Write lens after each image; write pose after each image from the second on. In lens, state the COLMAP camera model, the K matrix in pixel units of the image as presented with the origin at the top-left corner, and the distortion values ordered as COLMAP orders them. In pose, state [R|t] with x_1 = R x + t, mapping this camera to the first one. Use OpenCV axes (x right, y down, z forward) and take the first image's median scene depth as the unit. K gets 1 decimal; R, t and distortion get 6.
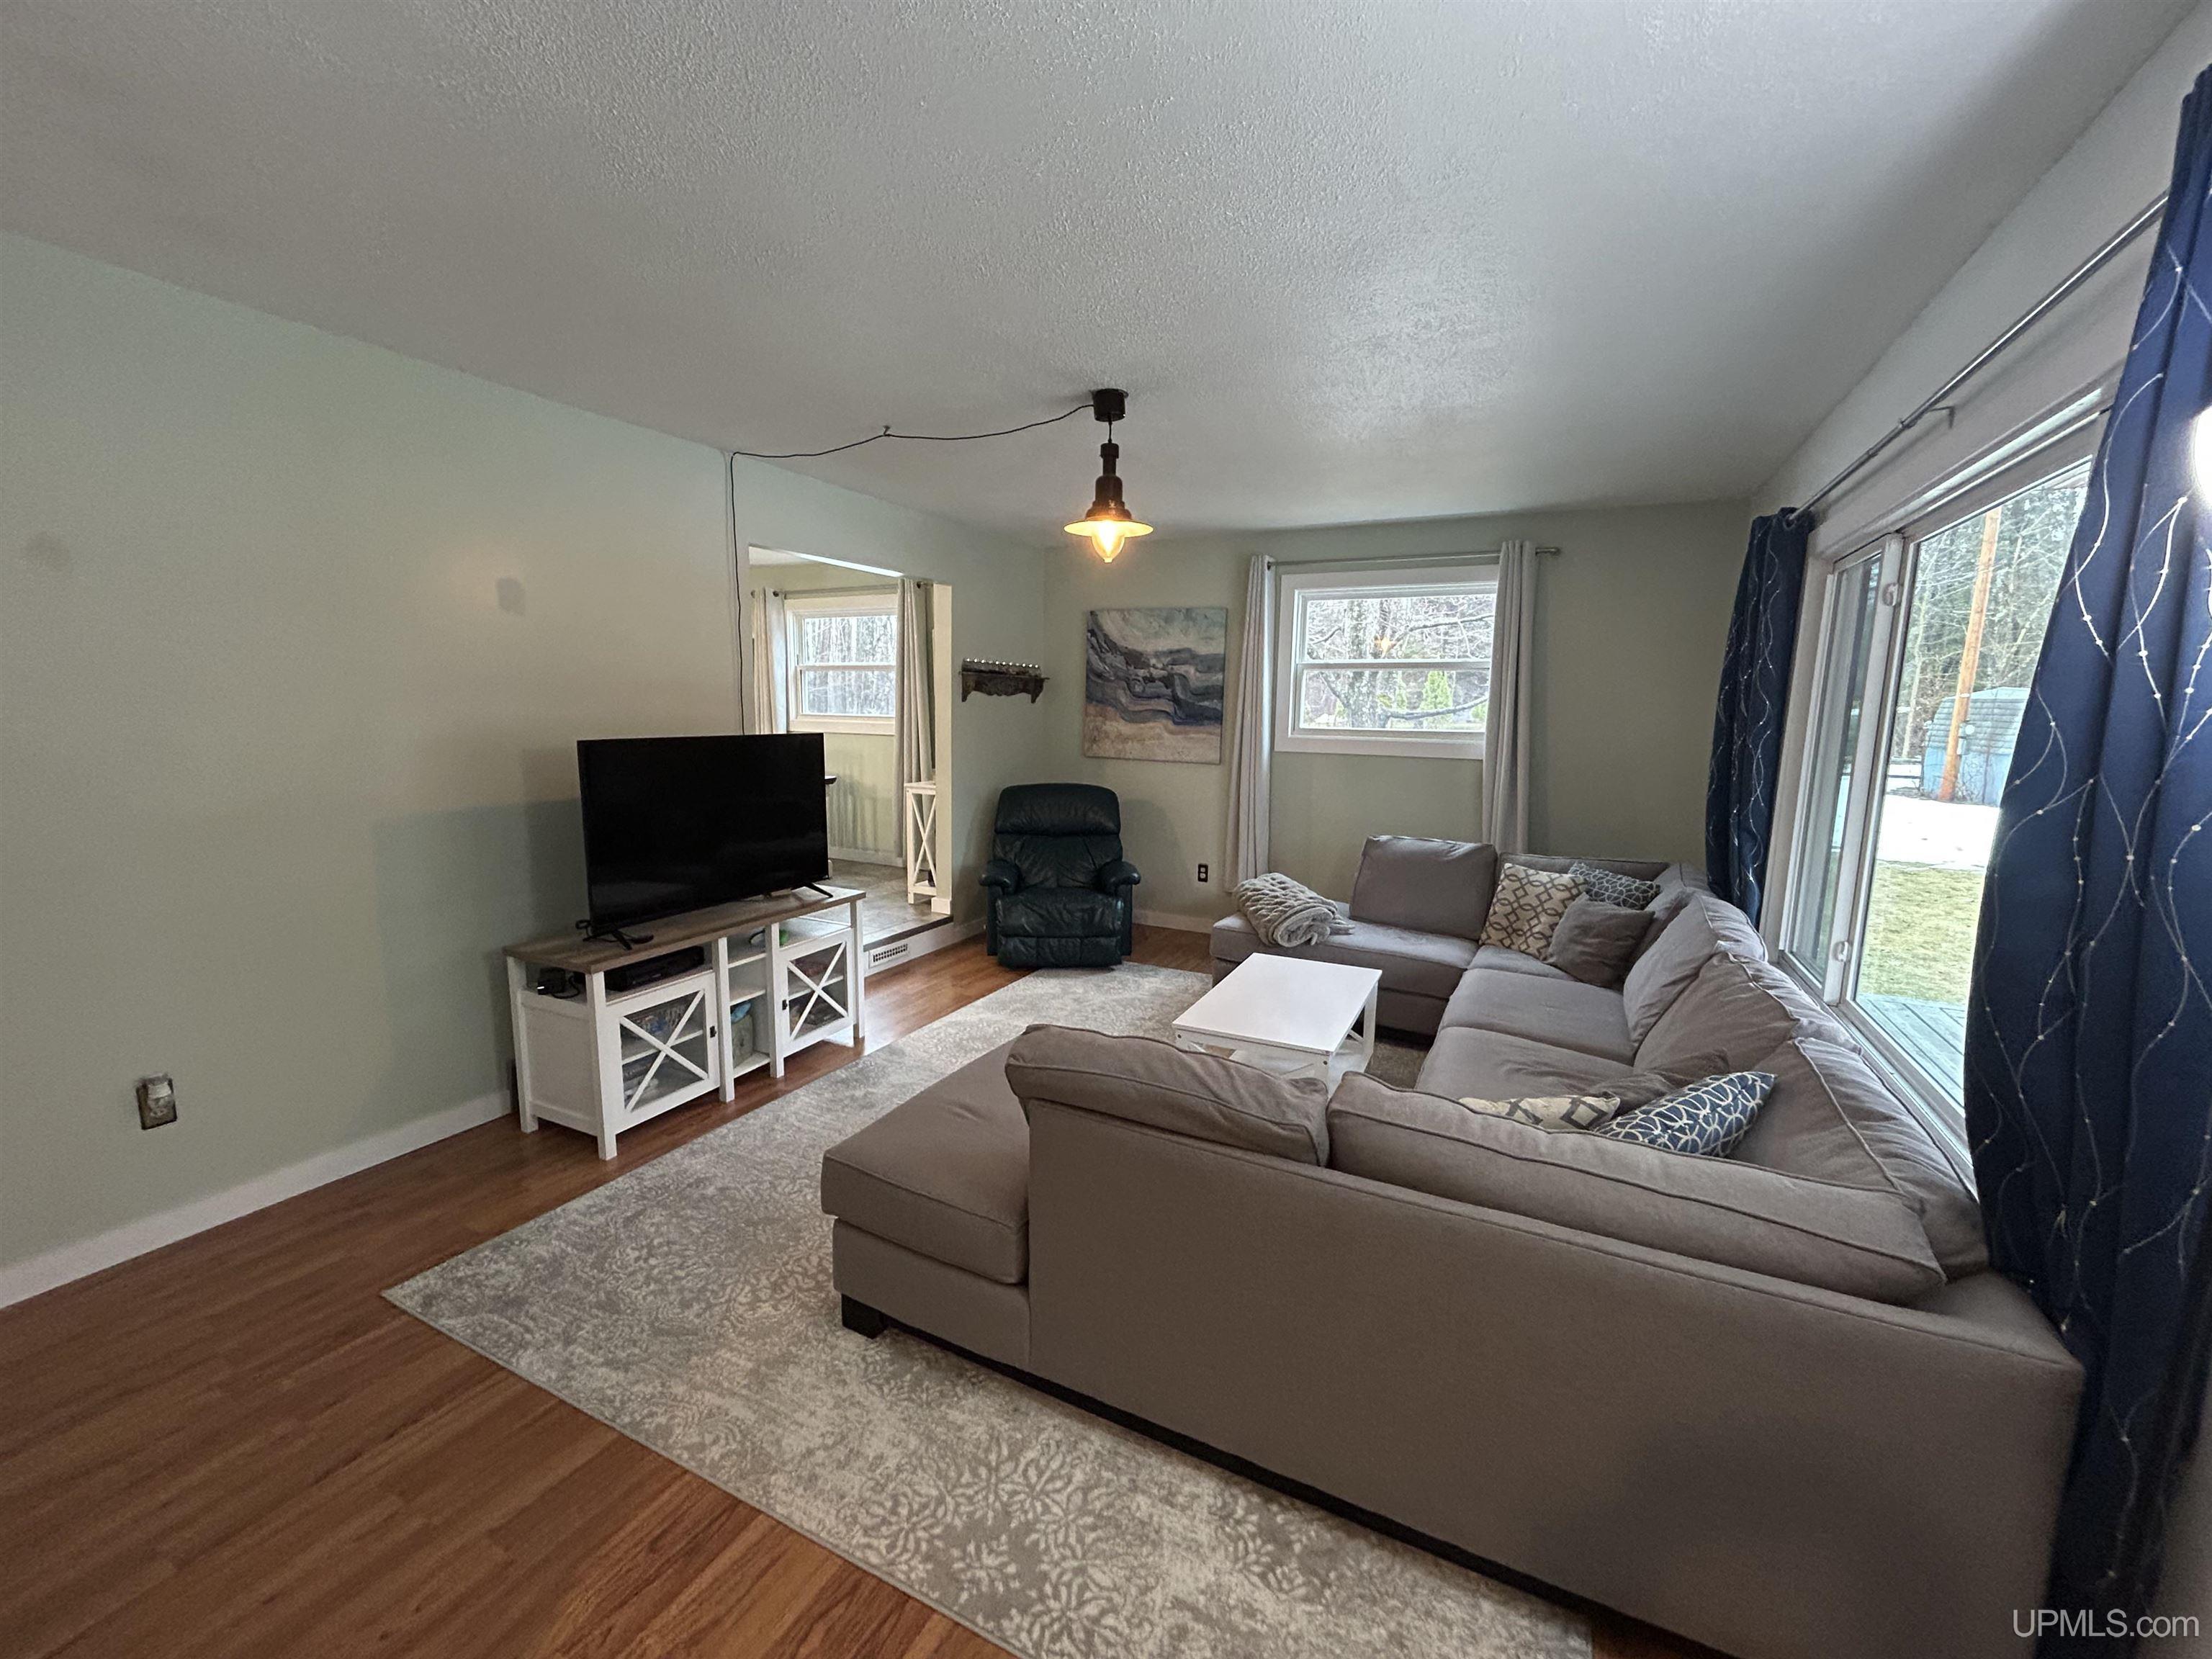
lens RADIAL K [[886.1, 0, 1113.5], [0, 886.1, 830.3], [0, 0, 1]] dist [-0.003111, 0.000707]
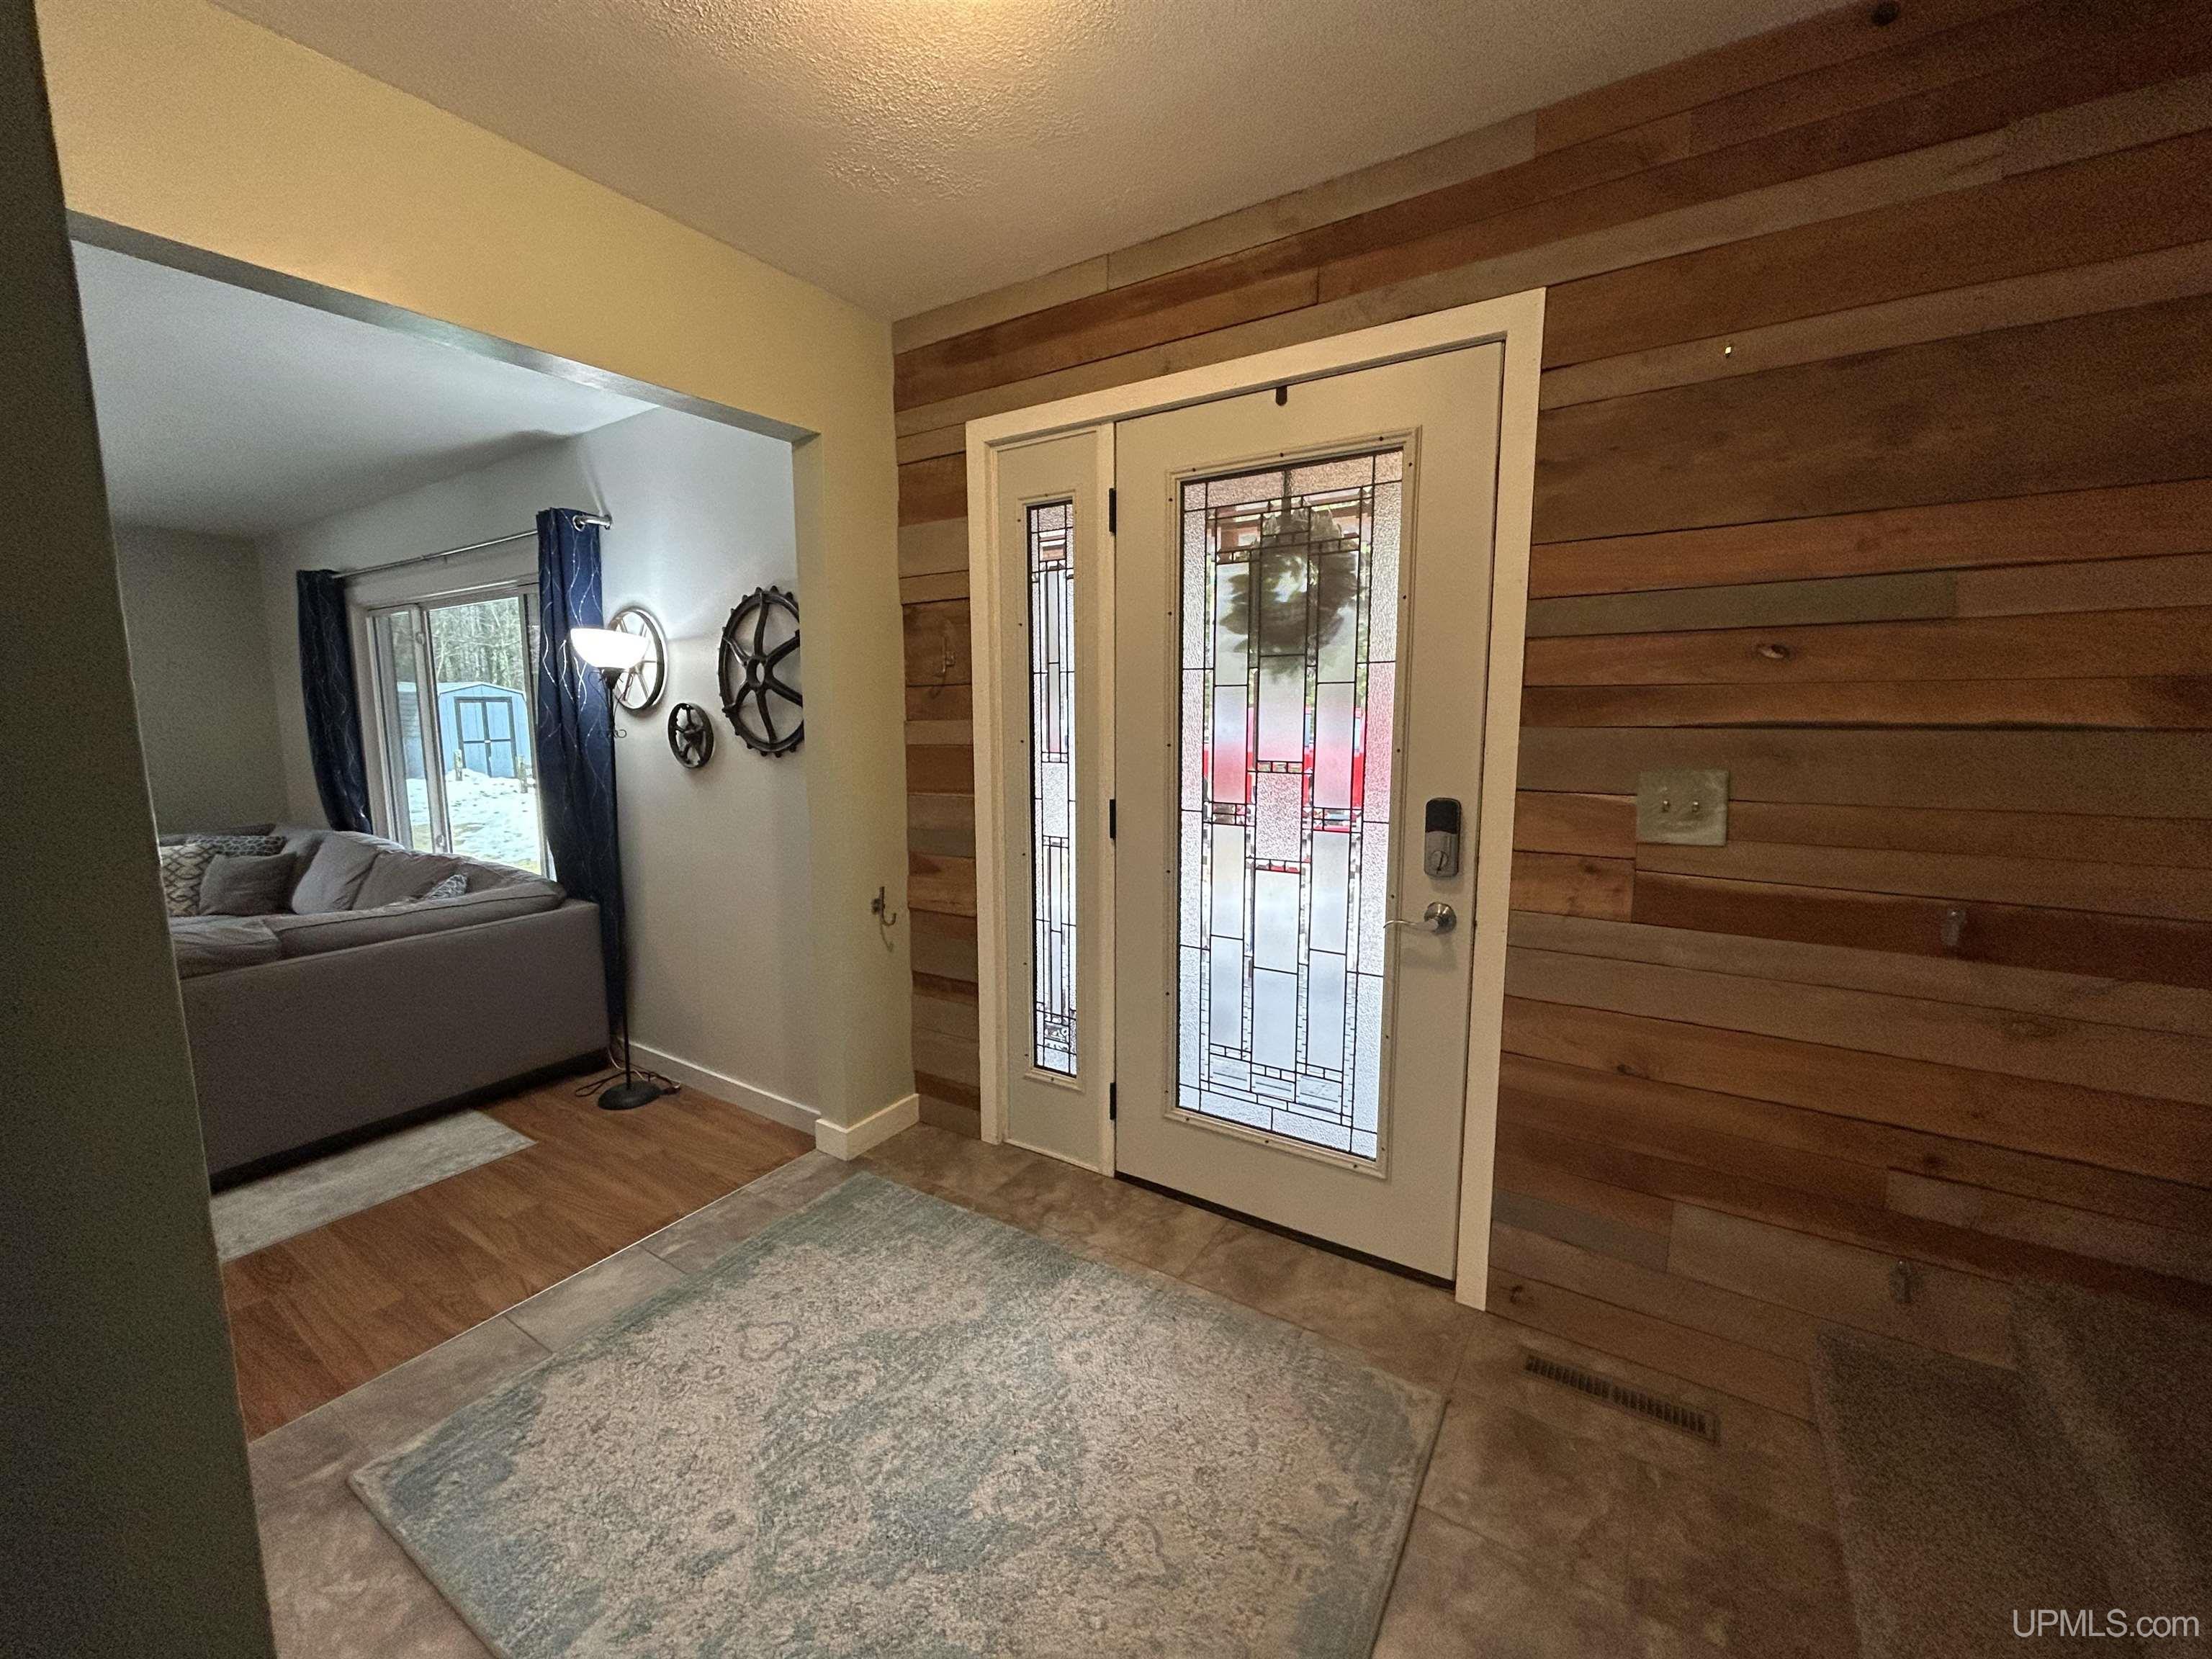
lens RADIAL K [[886.1, 0, 1111.8], [0, 886.1, 833.4], [0, 0, 1]] dist [-0.003111, 0.000707]
pose [[0.103734, -0.148721, 0.983423, -0.660510], [0.140764, 0.981000, 0.133506, 0.064700], [-0.984594, 0.124581, 0.122698, -0.456909]]
